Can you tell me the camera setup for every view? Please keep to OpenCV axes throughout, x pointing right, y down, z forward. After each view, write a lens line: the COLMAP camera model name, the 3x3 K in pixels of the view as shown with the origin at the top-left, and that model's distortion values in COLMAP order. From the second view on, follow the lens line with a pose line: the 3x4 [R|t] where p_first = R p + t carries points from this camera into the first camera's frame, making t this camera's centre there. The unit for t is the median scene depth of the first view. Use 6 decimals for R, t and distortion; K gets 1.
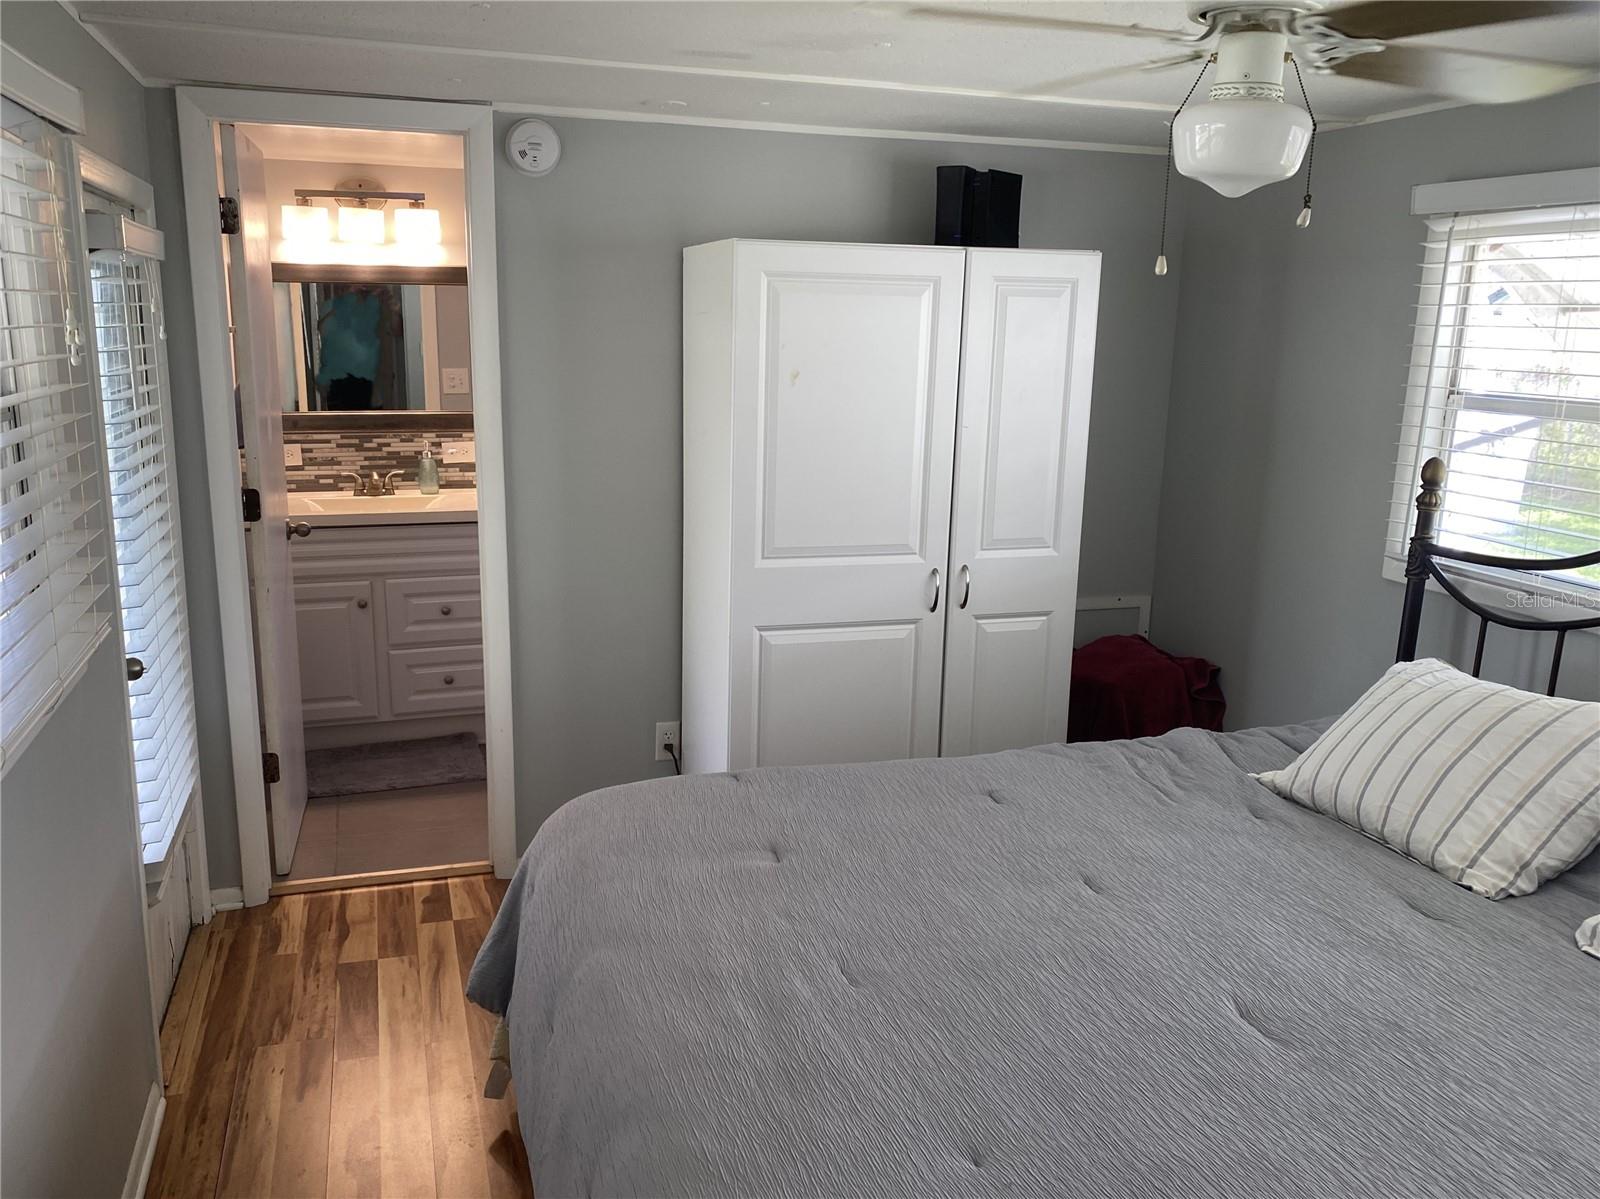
lens RADIAL K [[1236.6, 0, 803.8], [0, 1236.6, 596.5], [0, 0, 1]] dist [-0.003709, 0.001838]
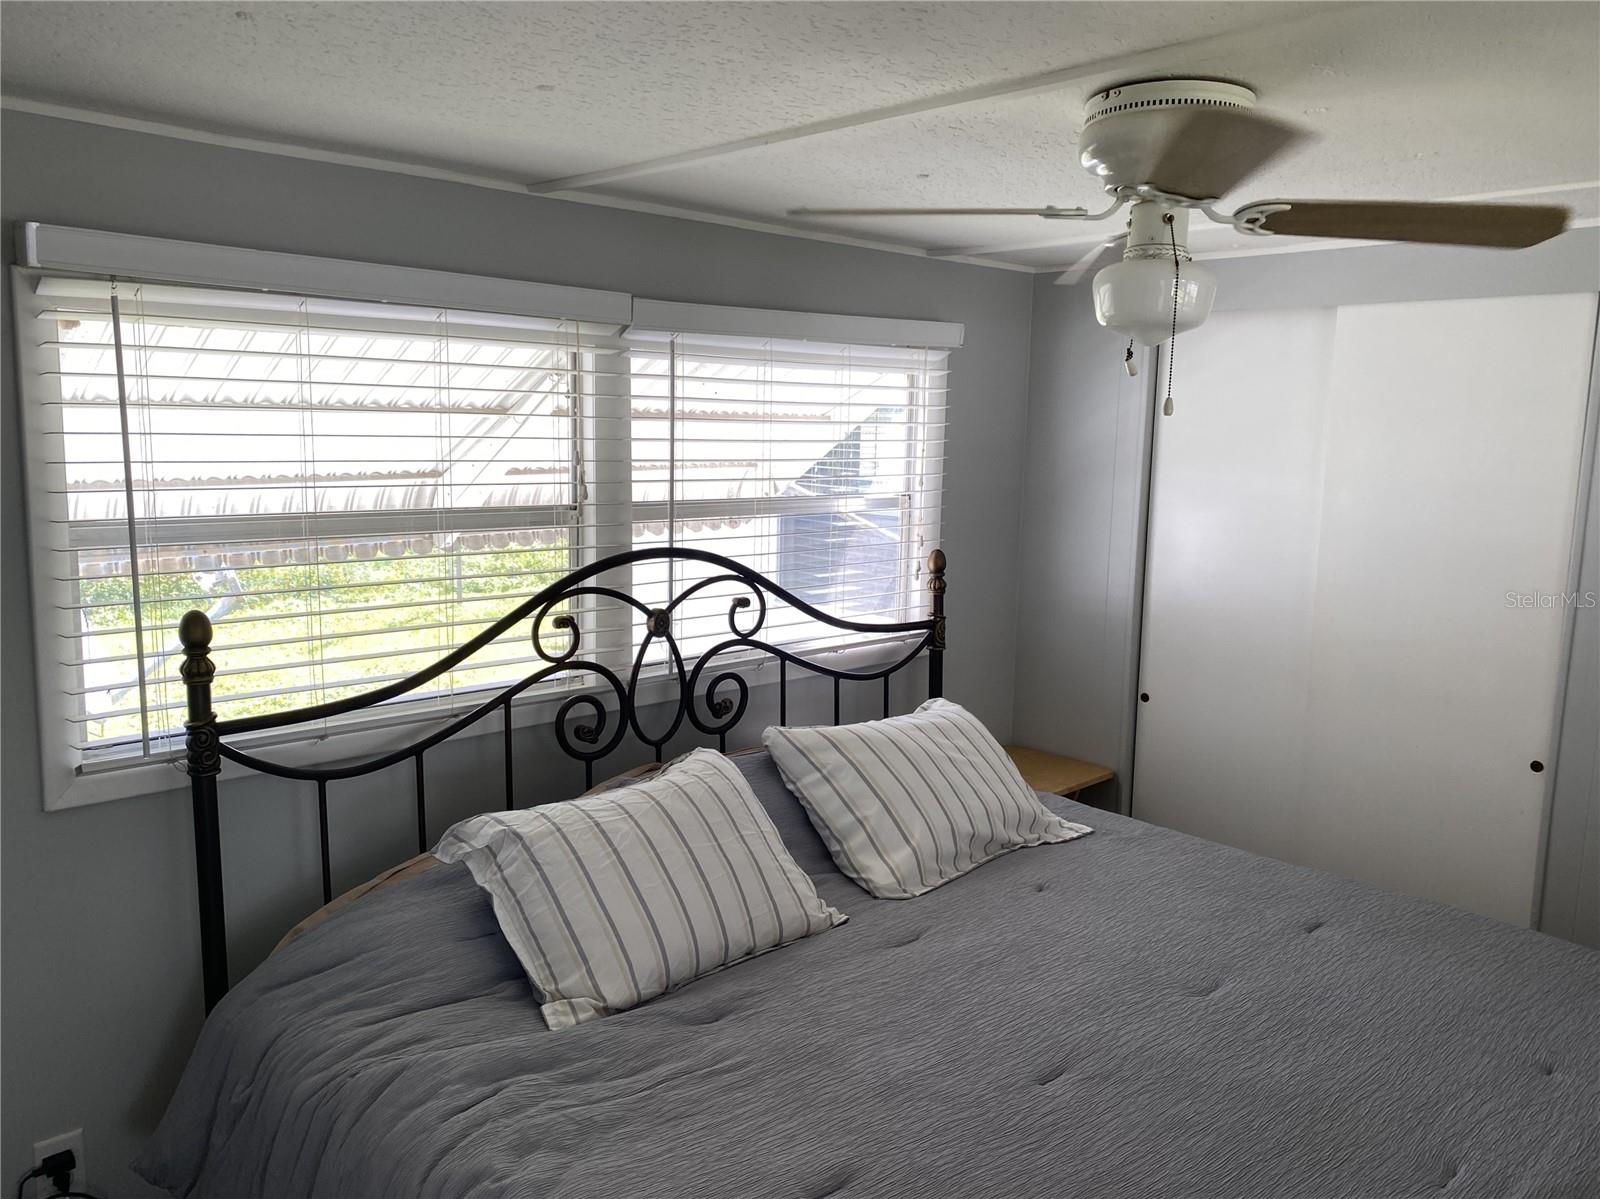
lens RADIAL K [[1236.6, 0, 802.5], [0, 1236.6, 600.4], [0, 0, 1]] dist [-0.003709, 0.001838]
pose [[-0.416861, -0.151987, 0.896173, -0.311095], [0.178775, 0.952956, 0.244775, -0.243321], [-0.891216, 0.262250, -0.370079, 0.988640]]
